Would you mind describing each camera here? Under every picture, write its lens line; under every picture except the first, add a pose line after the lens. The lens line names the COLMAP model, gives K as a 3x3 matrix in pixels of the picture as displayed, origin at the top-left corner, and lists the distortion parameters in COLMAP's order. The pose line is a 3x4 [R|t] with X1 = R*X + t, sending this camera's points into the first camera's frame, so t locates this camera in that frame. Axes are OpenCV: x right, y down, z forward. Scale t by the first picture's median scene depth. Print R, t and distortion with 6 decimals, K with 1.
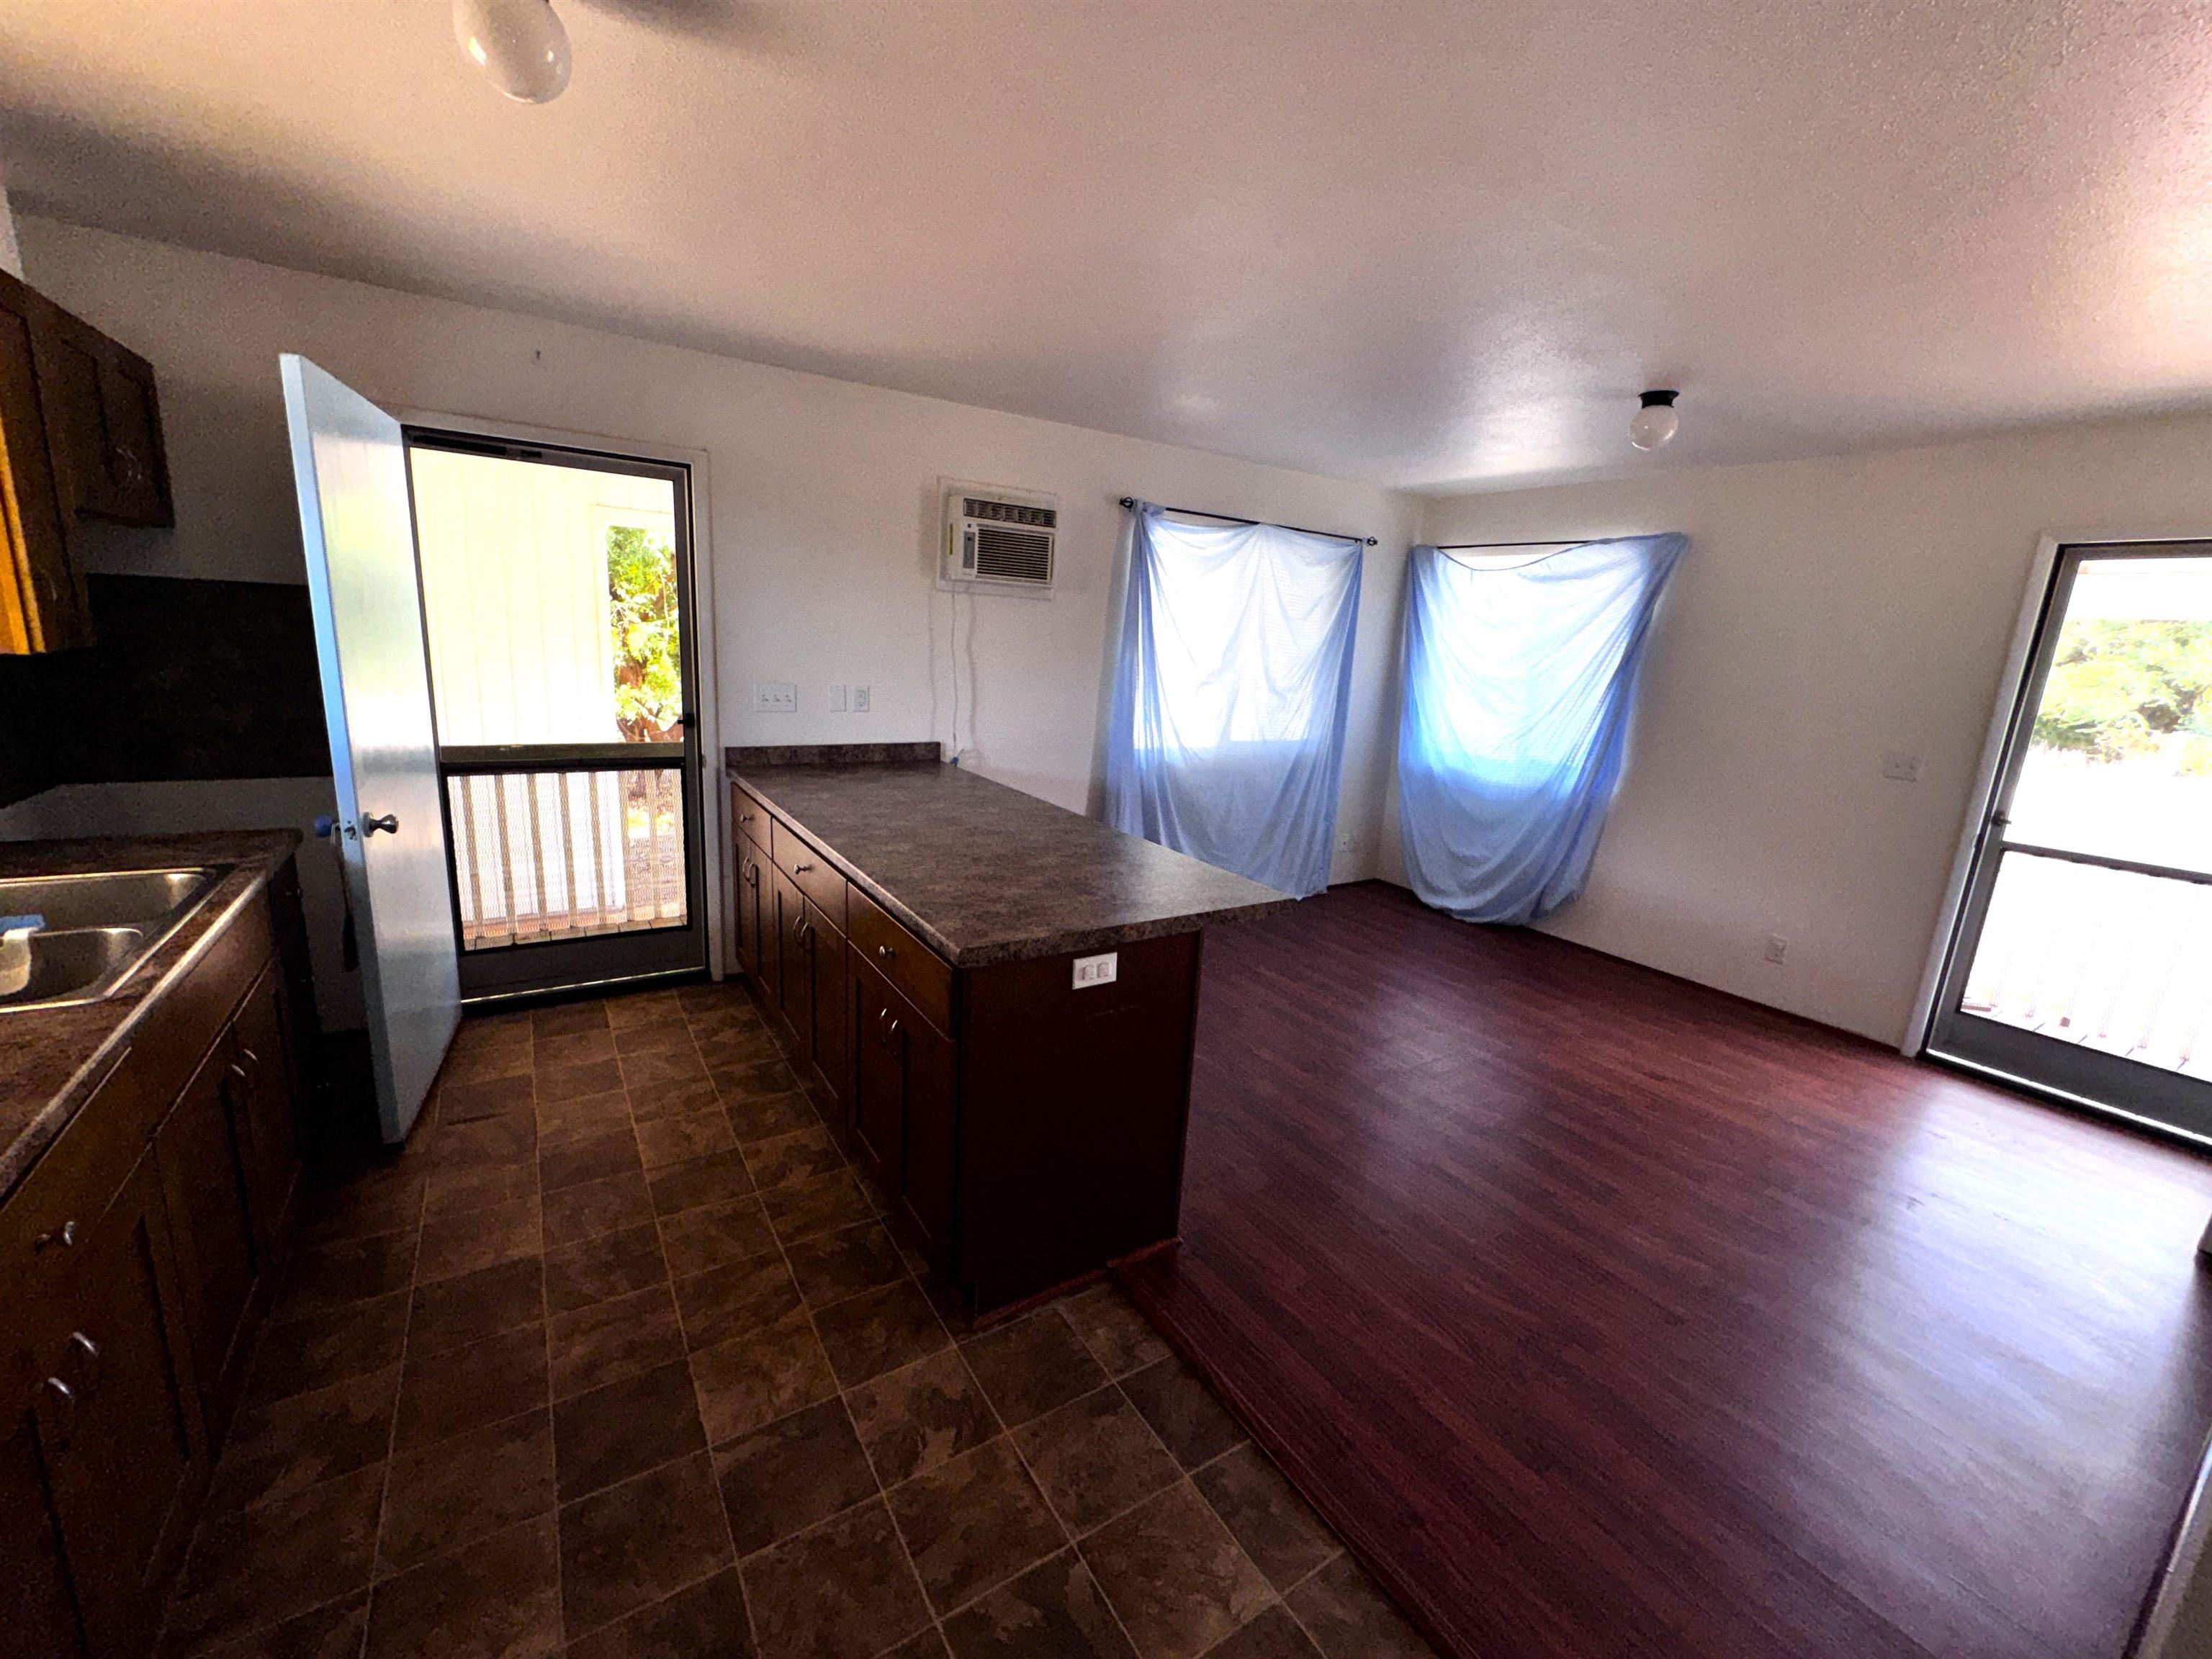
lens RADIAL K [[897.9, 0, 1106.0], [0, 897.9, 829.5], [0, 0, 1]] dist [-0.001922, -0.000052]
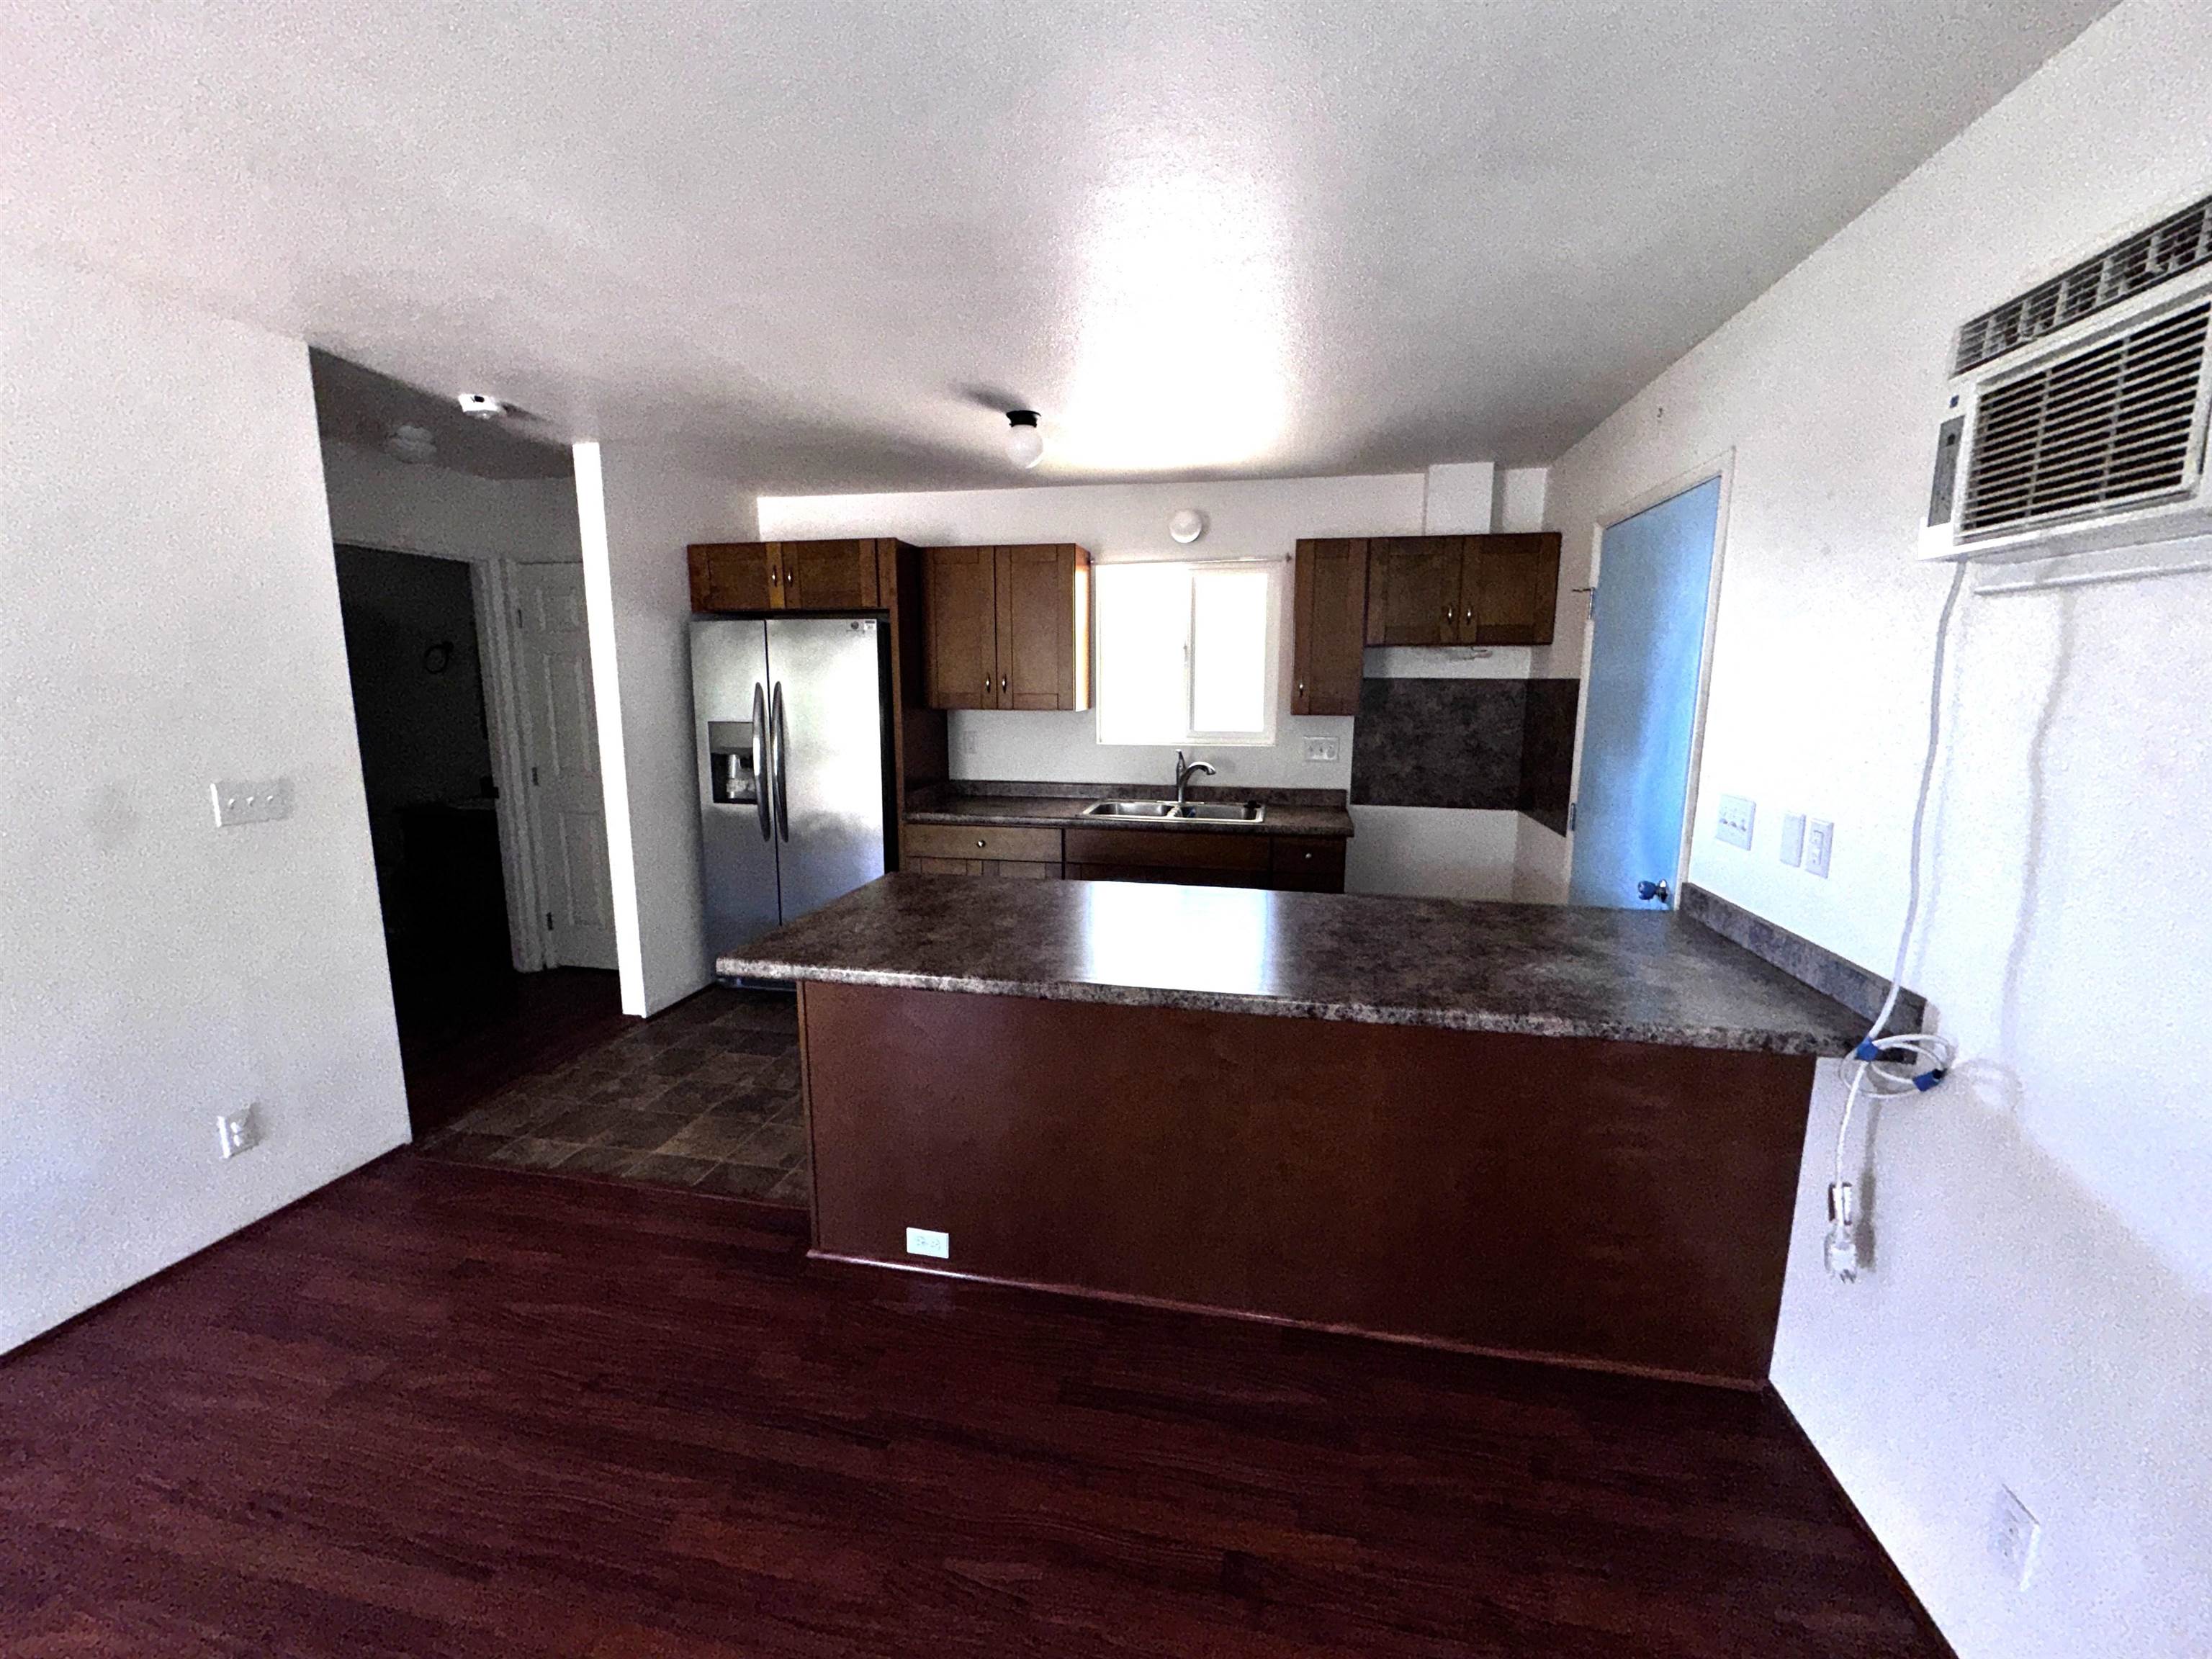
lens RADIAL K [[897.9, 0, 1106.0], [0, 897.9, 829.5], [0, 0, 1]] dist [-0.001922, -0.000052]
pose [[-0.699656, 0.050463, -0.712696, 0.372187], [-0.201416, 0.943115, 0.264509, -0.229341], [0.685503, 0.328613, -0.649692, 1.169804]]
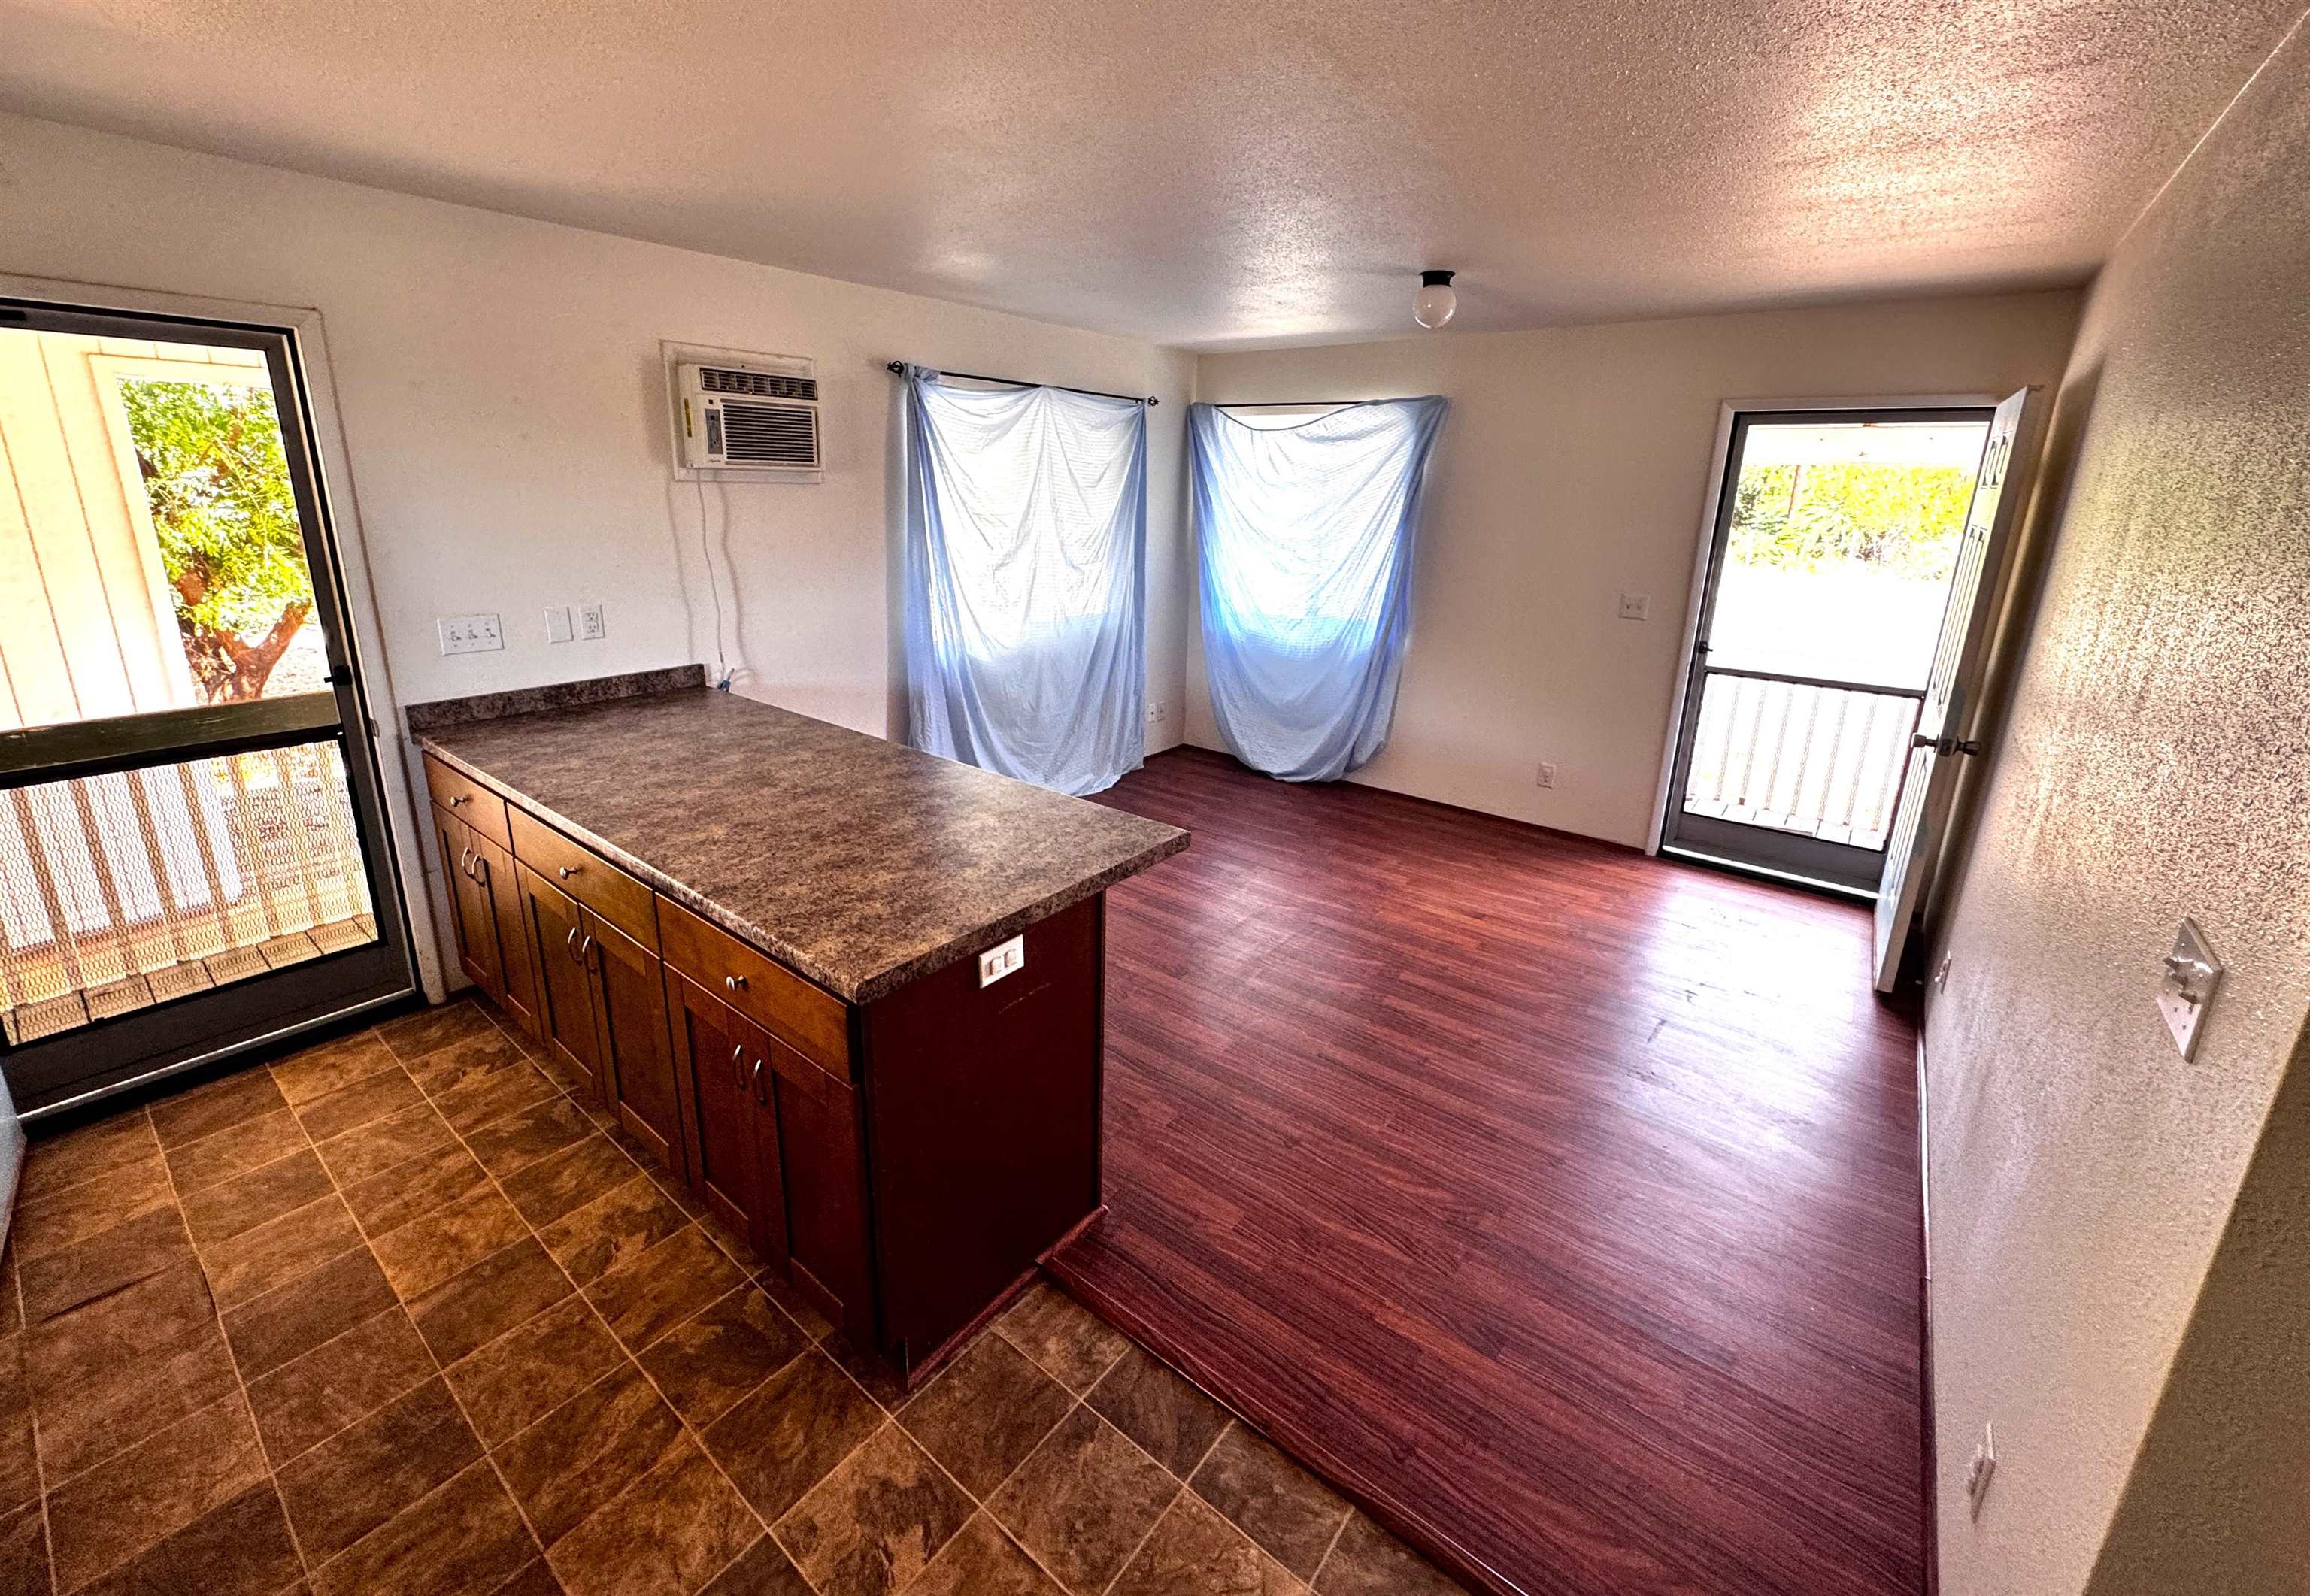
lens RADIAL K [[936.1, 0, 1157.8], [0, 936.1, 731.9], [0, 0, 1]] dist [-0.002556, 0.000185]
pose [[0.945261, -0.119076, 0.303814, -0.068430], [0.101193, 0.992111, 0.074004, -0.067211], [-0.310230, -0.039209, 0.949853, 0.053236]]
